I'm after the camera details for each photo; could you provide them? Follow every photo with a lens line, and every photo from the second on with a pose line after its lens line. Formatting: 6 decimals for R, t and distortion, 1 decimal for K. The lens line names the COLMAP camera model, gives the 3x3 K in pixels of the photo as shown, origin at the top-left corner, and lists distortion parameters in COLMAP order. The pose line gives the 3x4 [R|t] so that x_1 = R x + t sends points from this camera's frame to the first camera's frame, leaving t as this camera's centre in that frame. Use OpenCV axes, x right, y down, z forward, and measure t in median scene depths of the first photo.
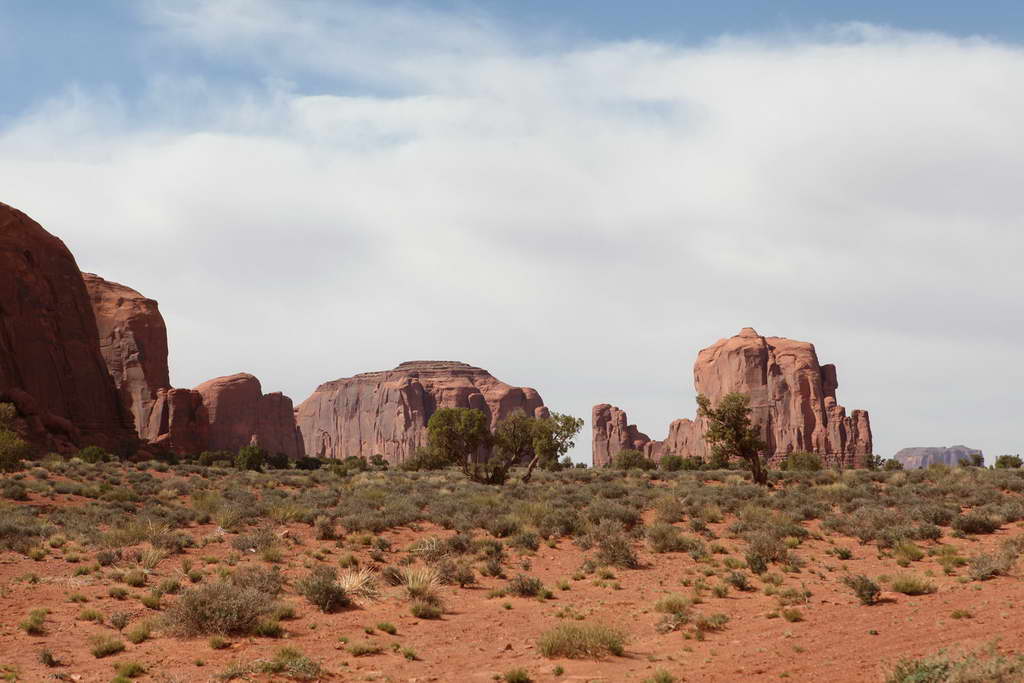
lens RADIAL K [[1968.0, 0, 511.5], [0, 1968.0, 341.8], [0, 0, 1]] dist [0.197392, 0.000000]
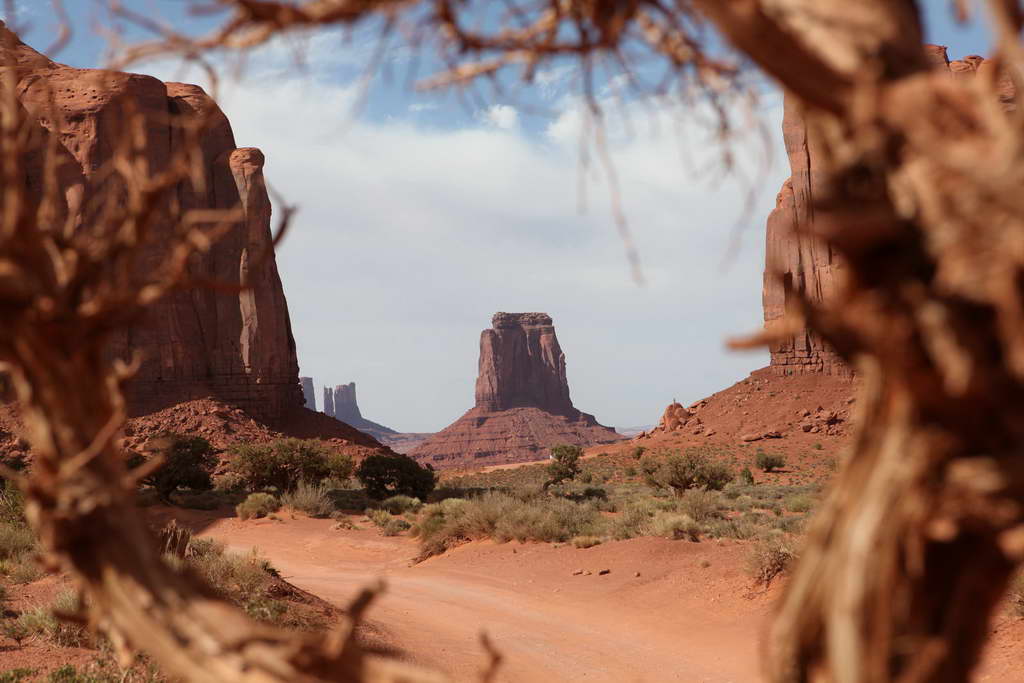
lens RADIAL K [[1968.0, 0, 530.3], [0, 1968.0, 359.1], [0, 0, 1]] dist [0.197392, 0.000000]
pose [[0.899127, -0.000989, 0.437688, -0.070473], [-0.014151, 0.999409, 0.031329, 0.053017], [-0.437460, -0.034363, 0.898581, 0.720162]]
